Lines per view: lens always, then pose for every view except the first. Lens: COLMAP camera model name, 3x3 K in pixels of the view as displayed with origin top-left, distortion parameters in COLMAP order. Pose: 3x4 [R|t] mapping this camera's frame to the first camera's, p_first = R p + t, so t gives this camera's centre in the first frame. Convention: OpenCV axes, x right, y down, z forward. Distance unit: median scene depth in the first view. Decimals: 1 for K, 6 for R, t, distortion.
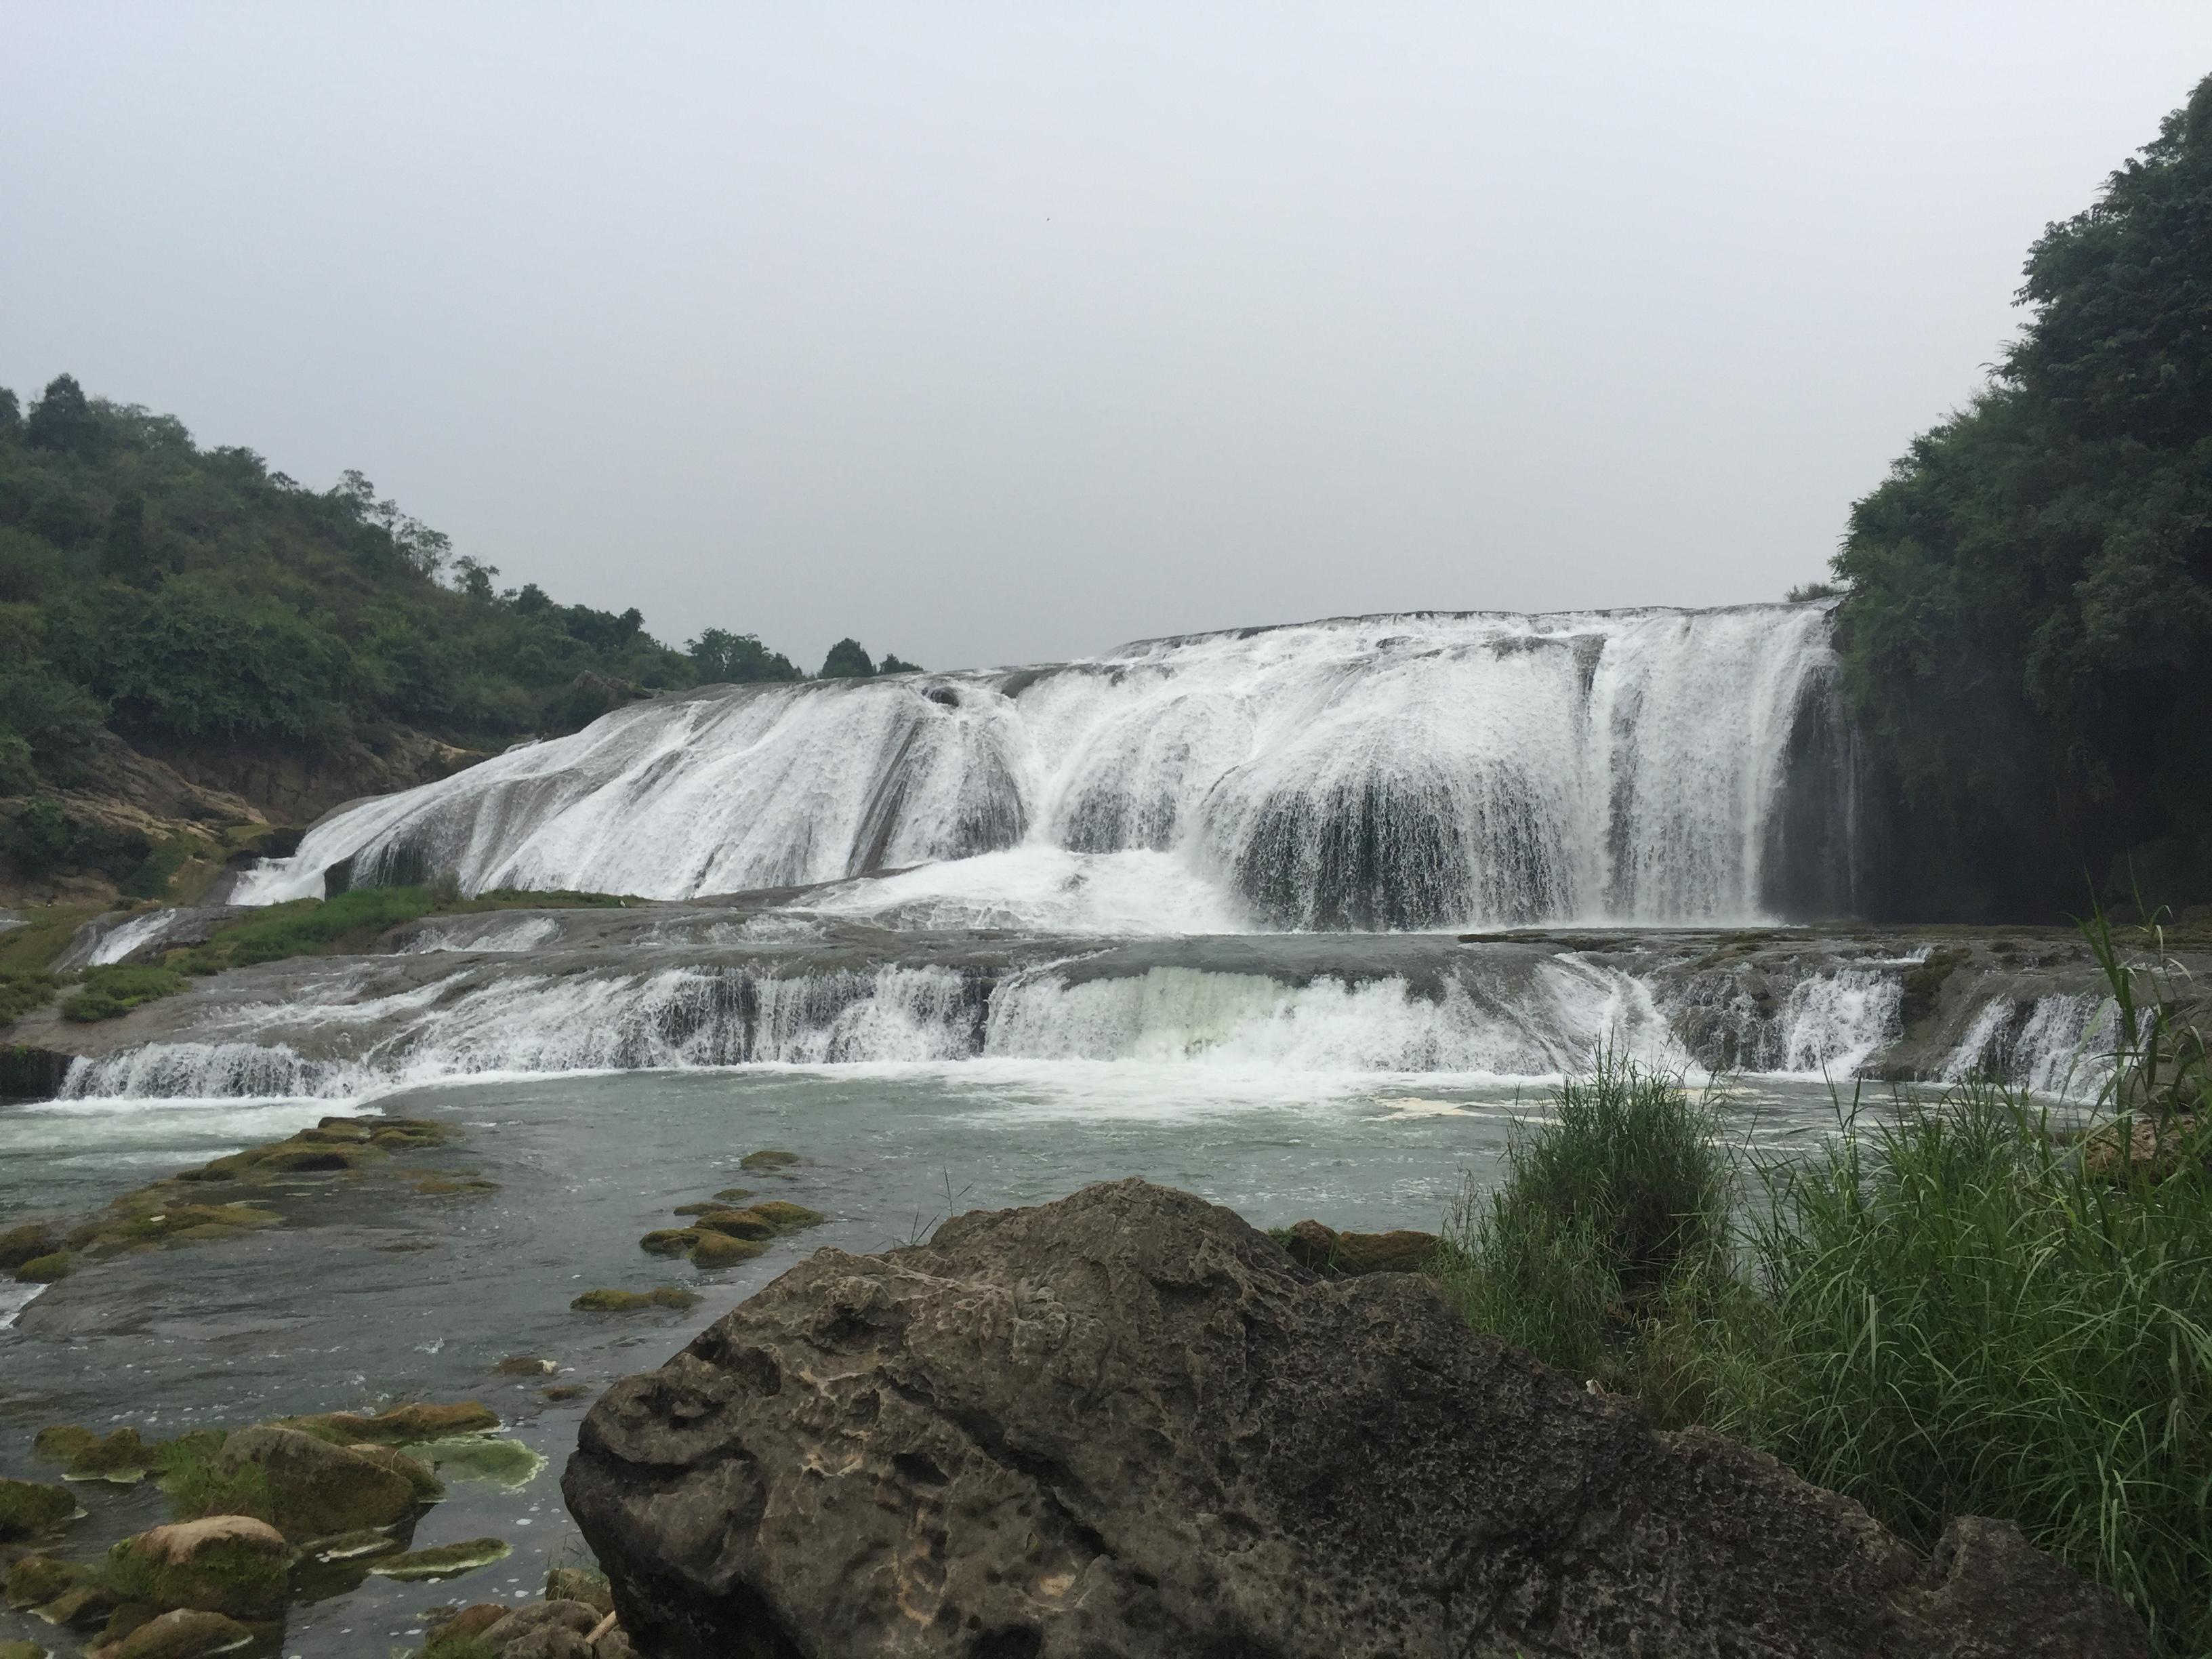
lens RADIAL K [[1895.4, 0, 1112.7], [0, 1895.4, 815.4], [0, 0, 1]] dist [0.038796, -0.015968]
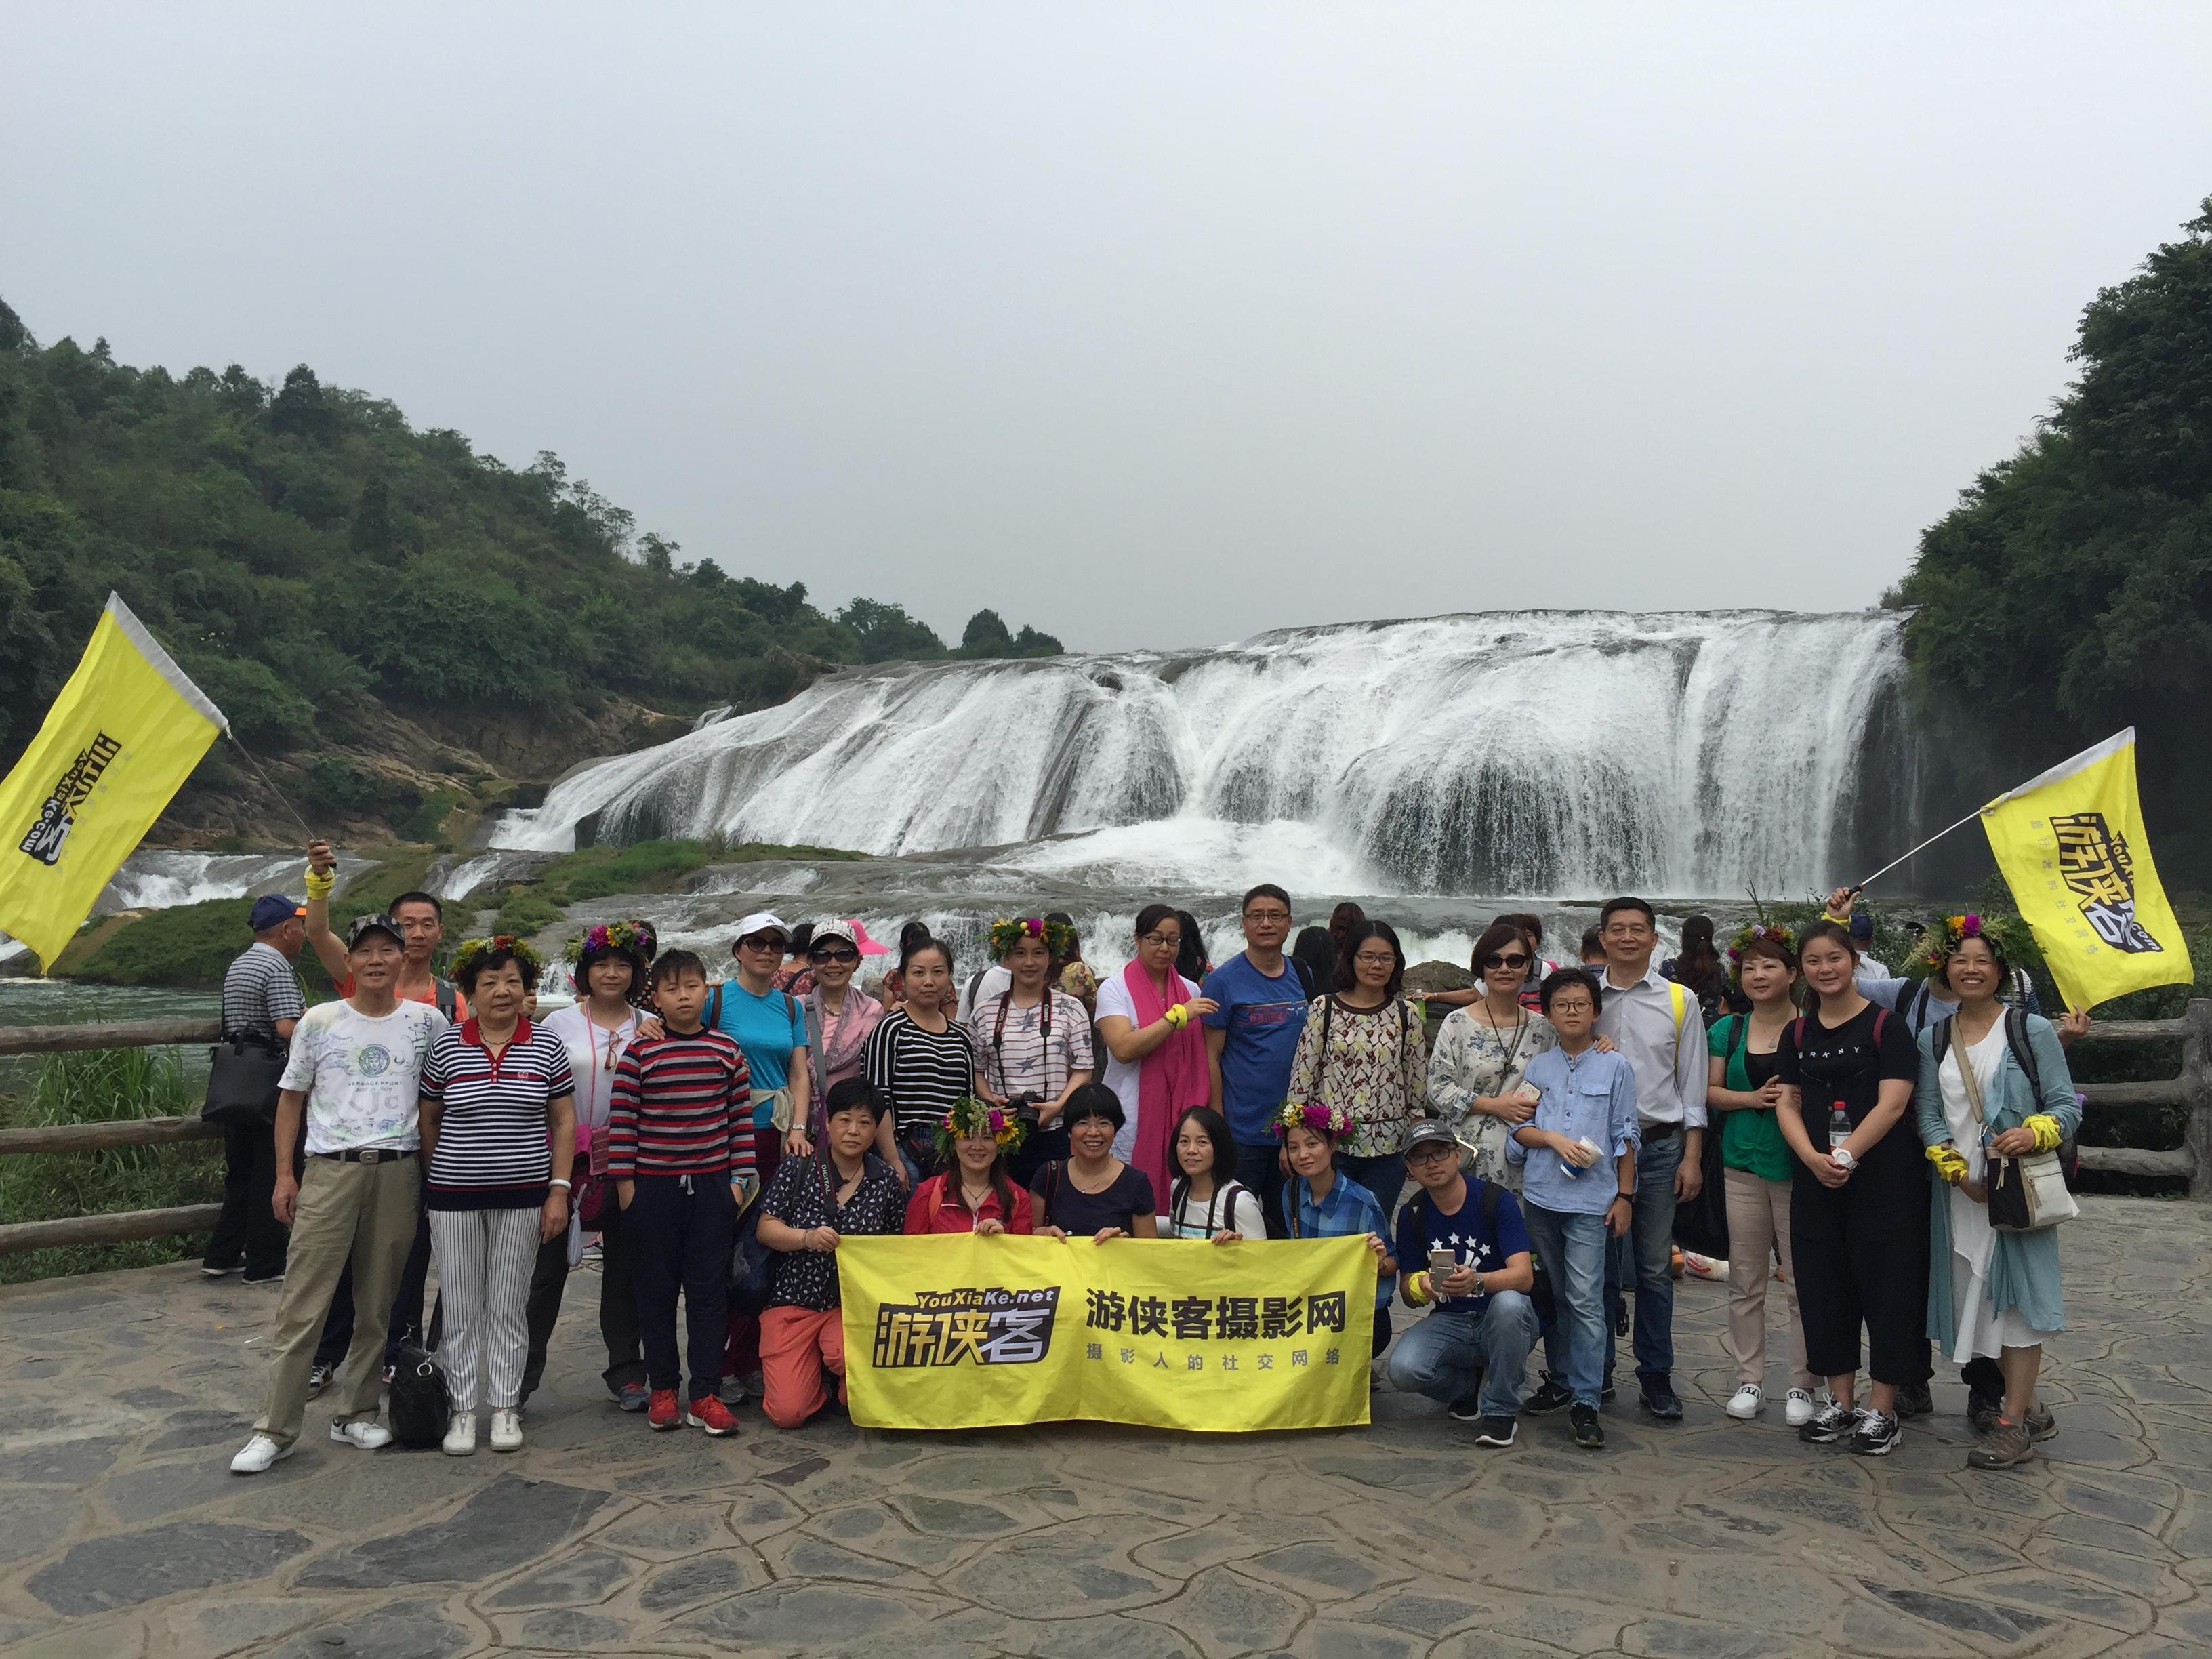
lens RADIAL K [[1895.4, 0, 1112.7], [0, 1895.4, 815.4], [0, 0, 1]] dist [0.038796, -0.015968]
pose [[0.998129, 0.022123, -0.057006, -0.029307], [-0.020916, 0.999546, 0.021673, -0.010100], [0.057460, -0.020440, 0.998139, -0.196599]]
